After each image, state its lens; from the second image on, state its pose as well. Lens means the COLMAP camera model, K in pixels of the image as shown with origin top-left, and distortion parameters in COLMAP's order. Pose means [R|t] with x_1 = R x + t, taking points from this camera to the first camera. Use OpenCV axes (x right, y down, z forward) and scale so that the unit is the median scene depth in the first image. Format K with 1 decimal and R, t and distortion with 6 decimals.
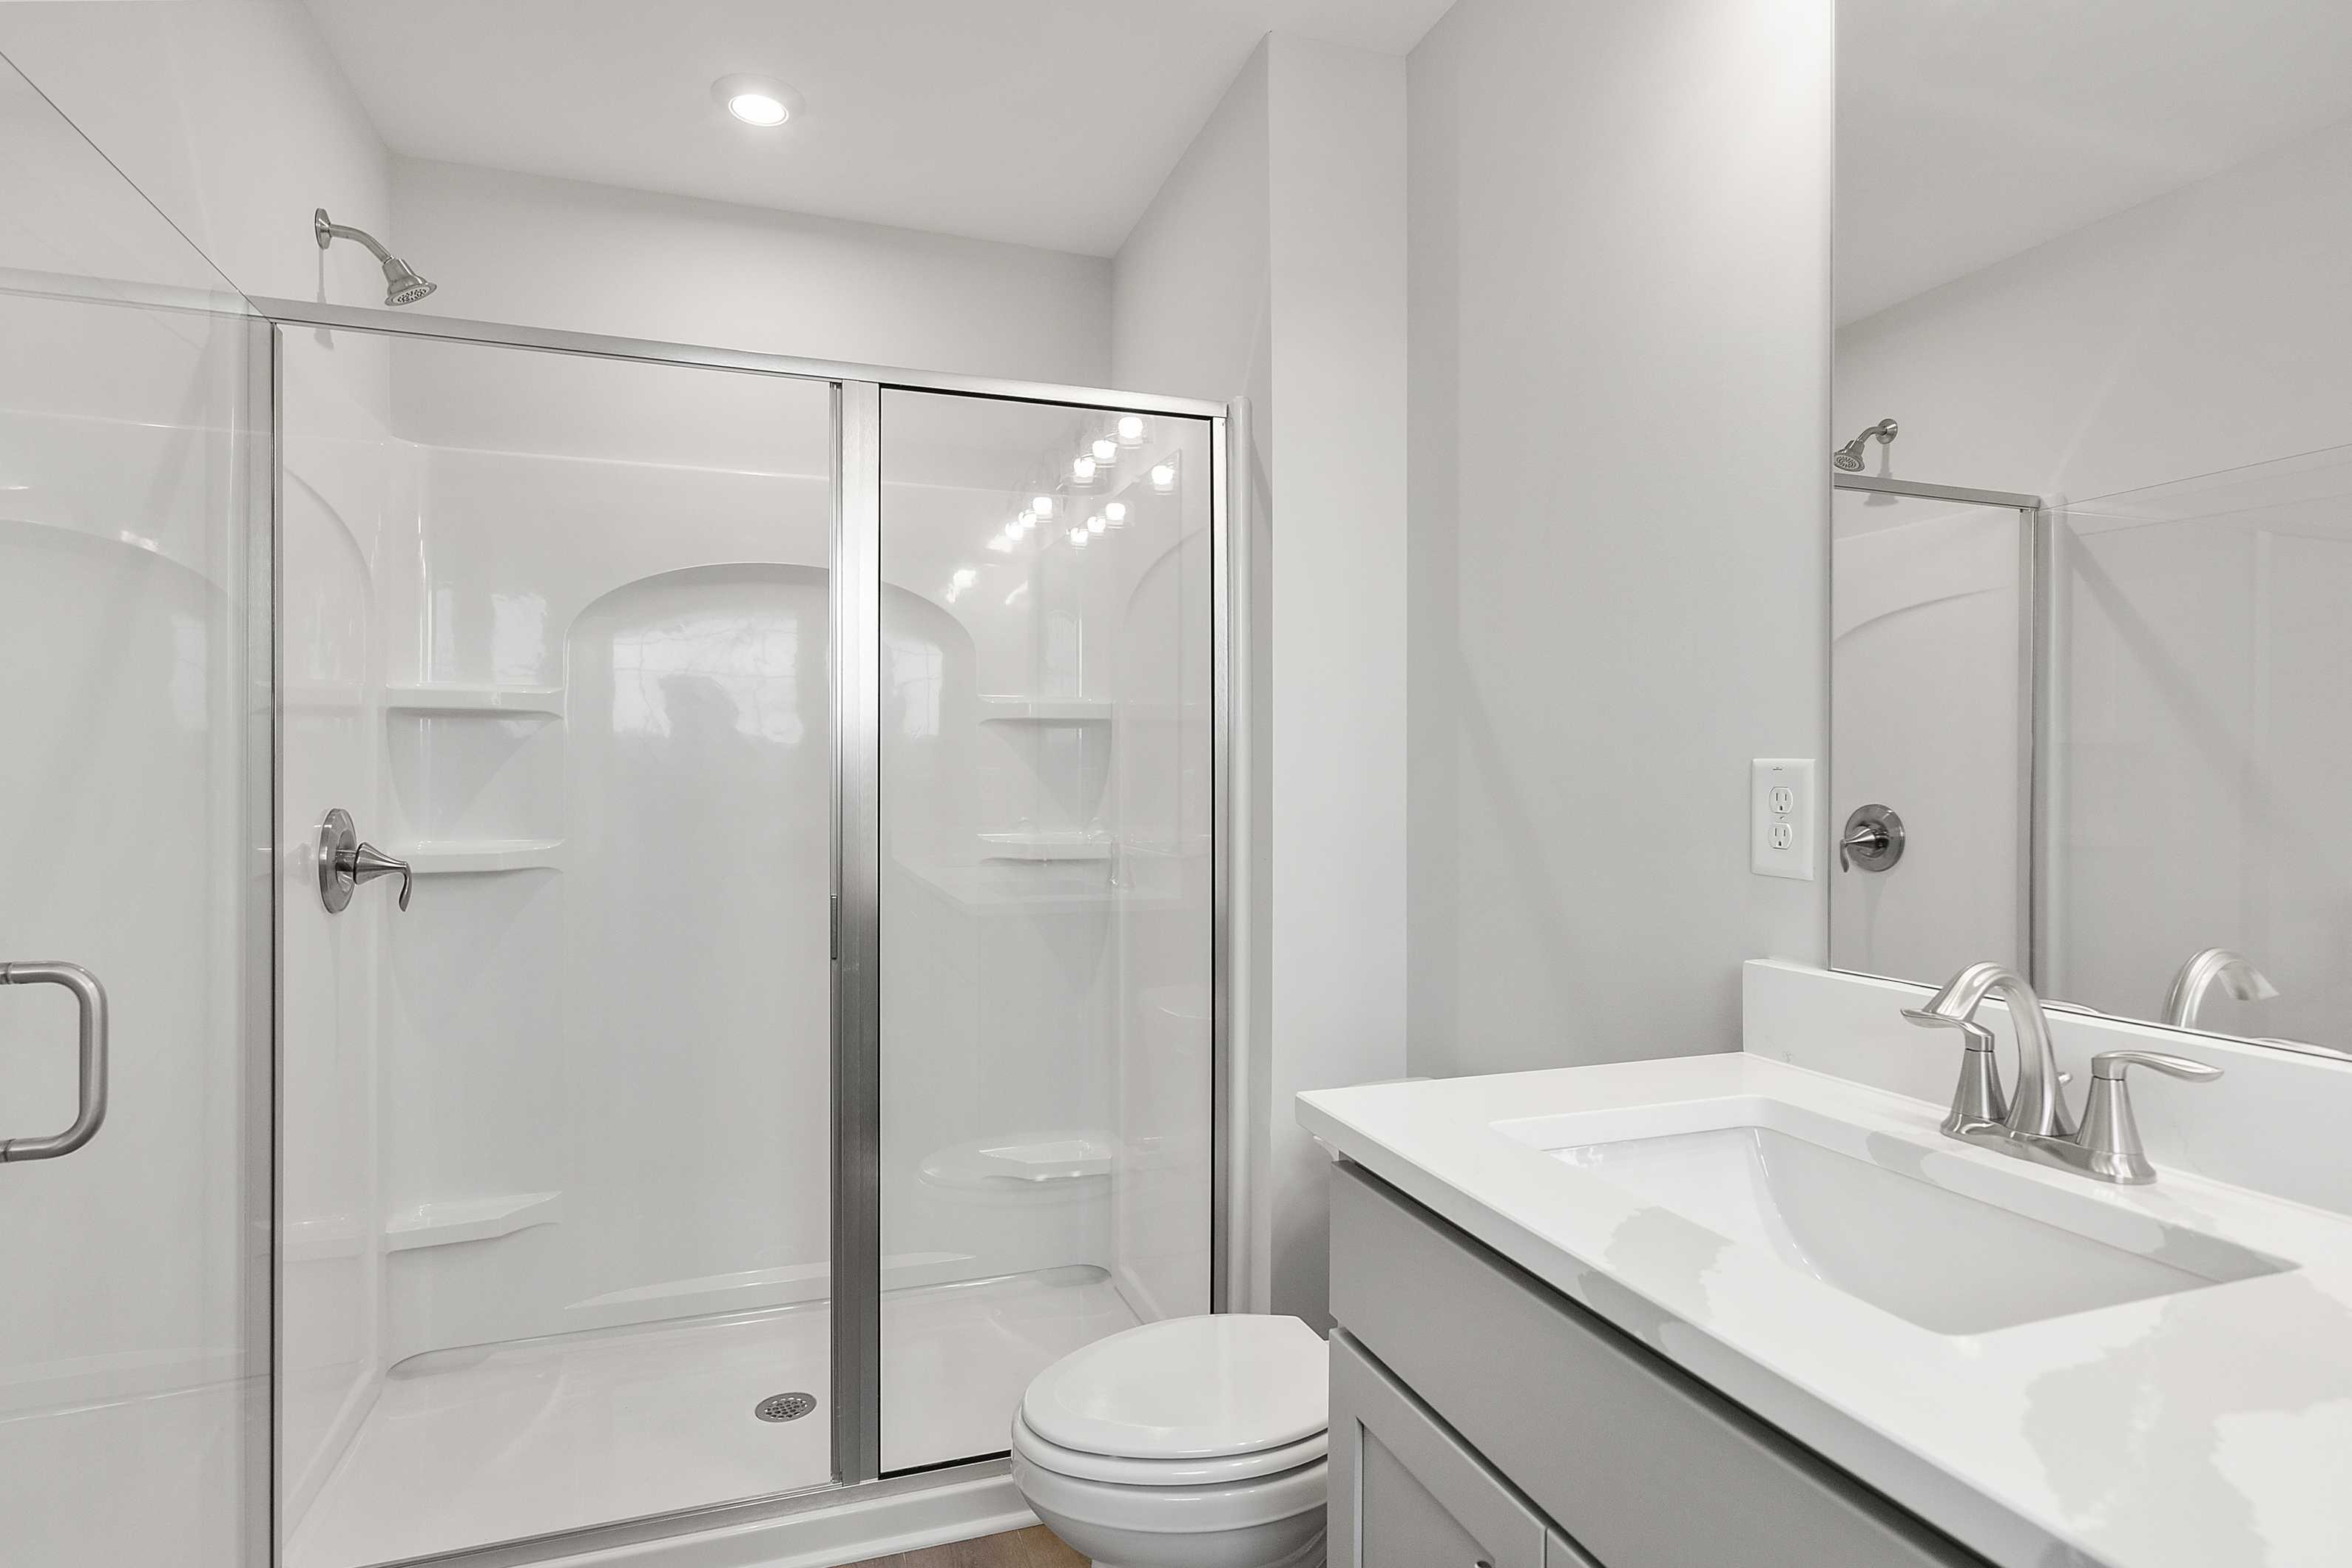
lens RADIAL K [[1226.8, 0, 1161.5], [0, 1226.8, 770.8], [0, 0, 1]] dist [-0.004794, 0.020708]
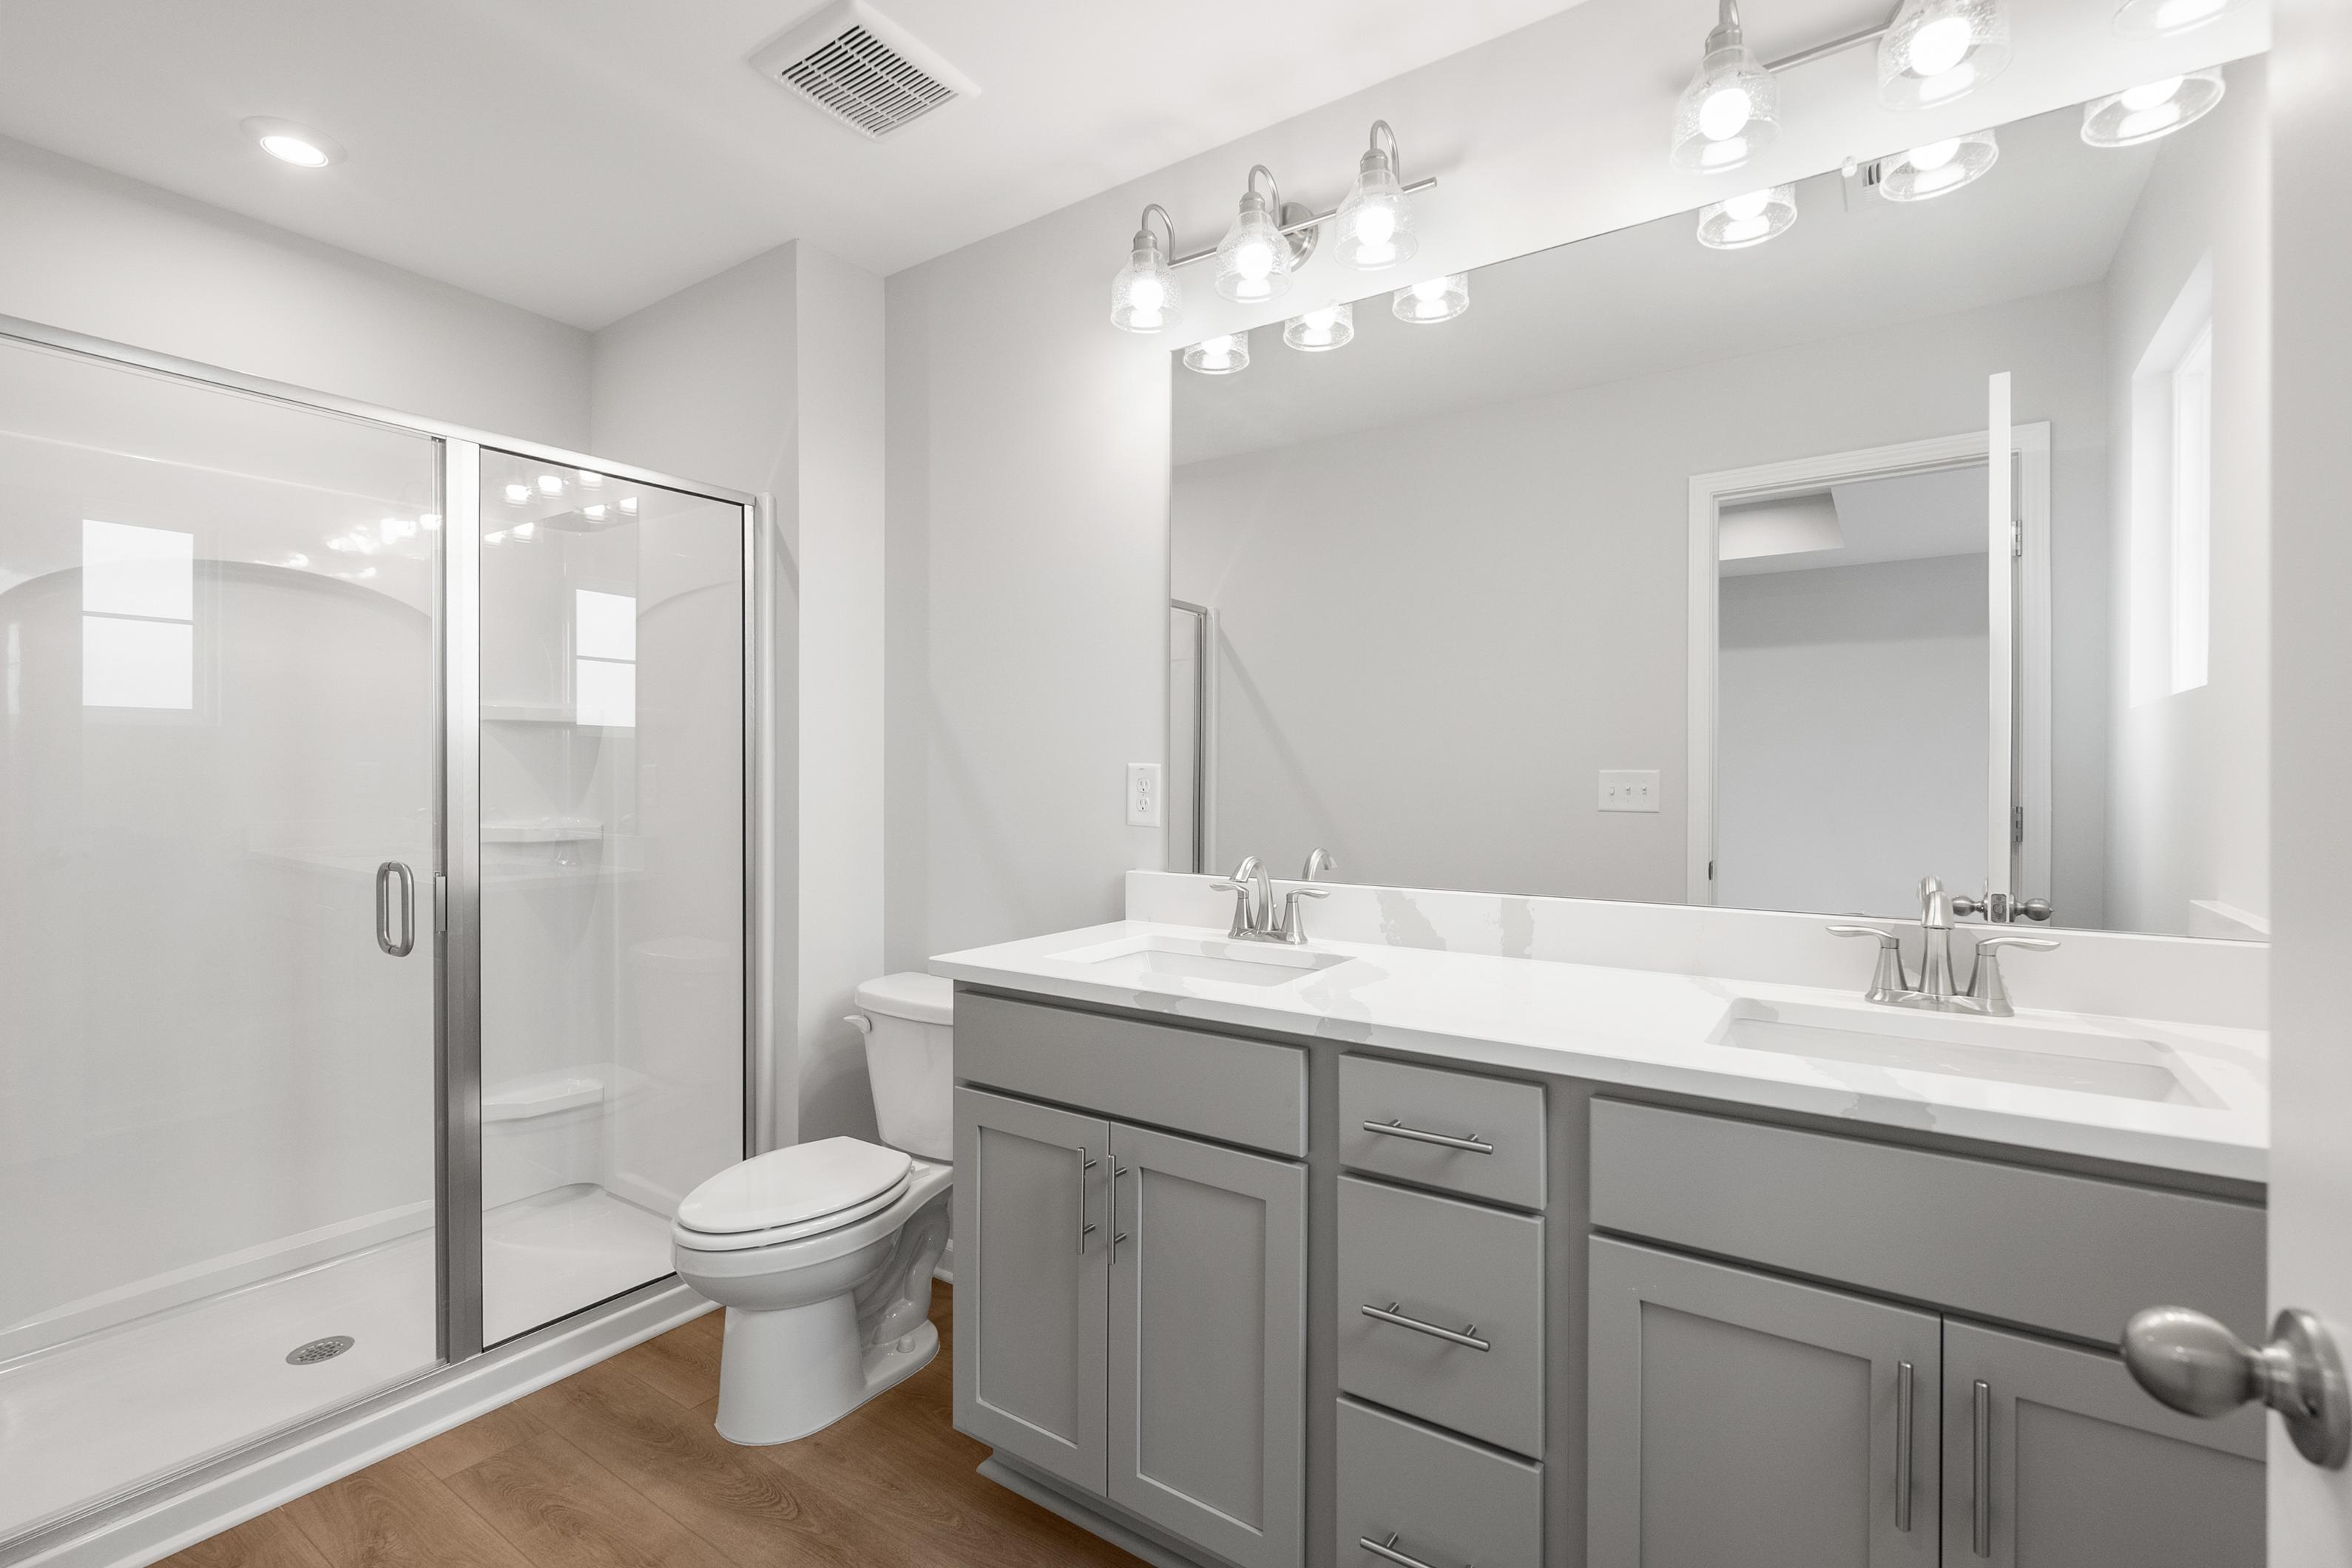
lens RADIAL K [[1075.4, 0, 1174.0], [0, 1075.4, 772.5], [0, 0, 1]] dist [-0.004939, -0.000336]
pose [[0.798169, -0.002277, 0.602429, -0.452913], [-0.004262, 0.999946, 0.009426, -0.011640], [-0.602418, -0.010091, 0.798117, -0.348736]]
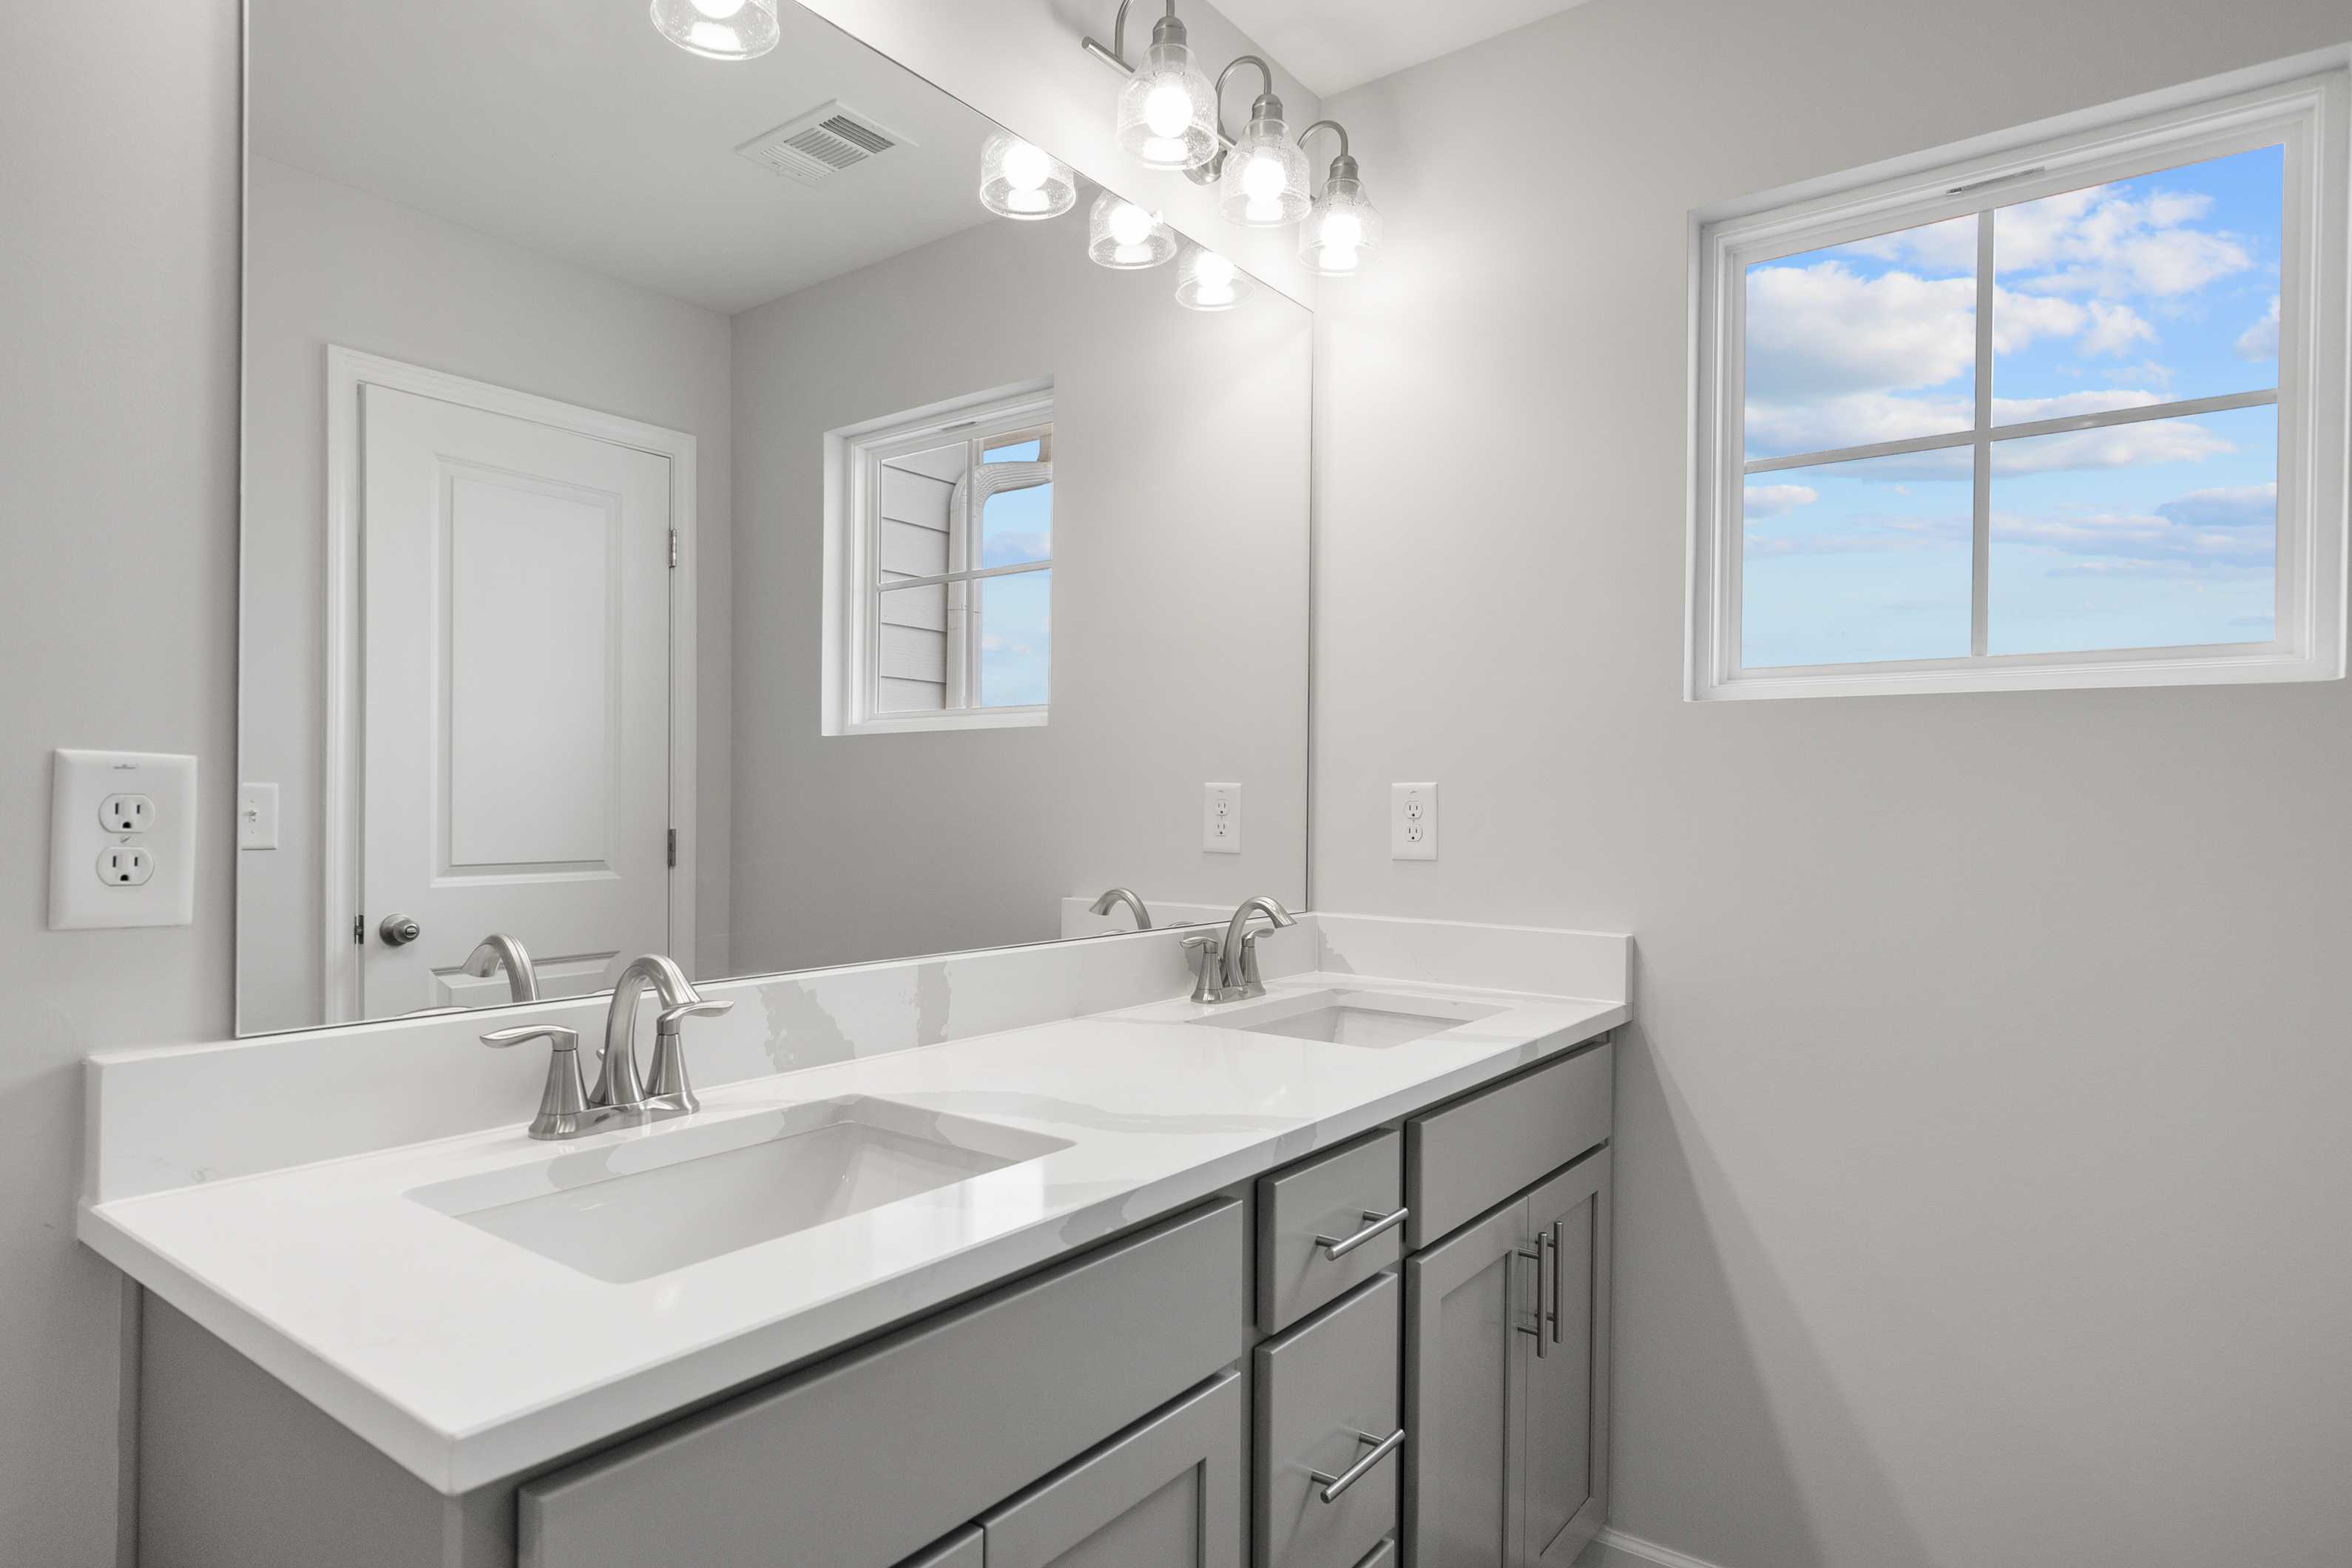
lens RADIAL K [[1338.3, 0, 1176.0], [0, 1338.3, 784.0], [0, 0, 1]] dist [0.001507, 0.000350]
pose [[-0.556823, 0.003086, 0.830626, -0.430125], [-0.016248, 0.999761, -0.014607, 0.008987], [-0.830472, -0.021630, -0.556640, 0.925486]]
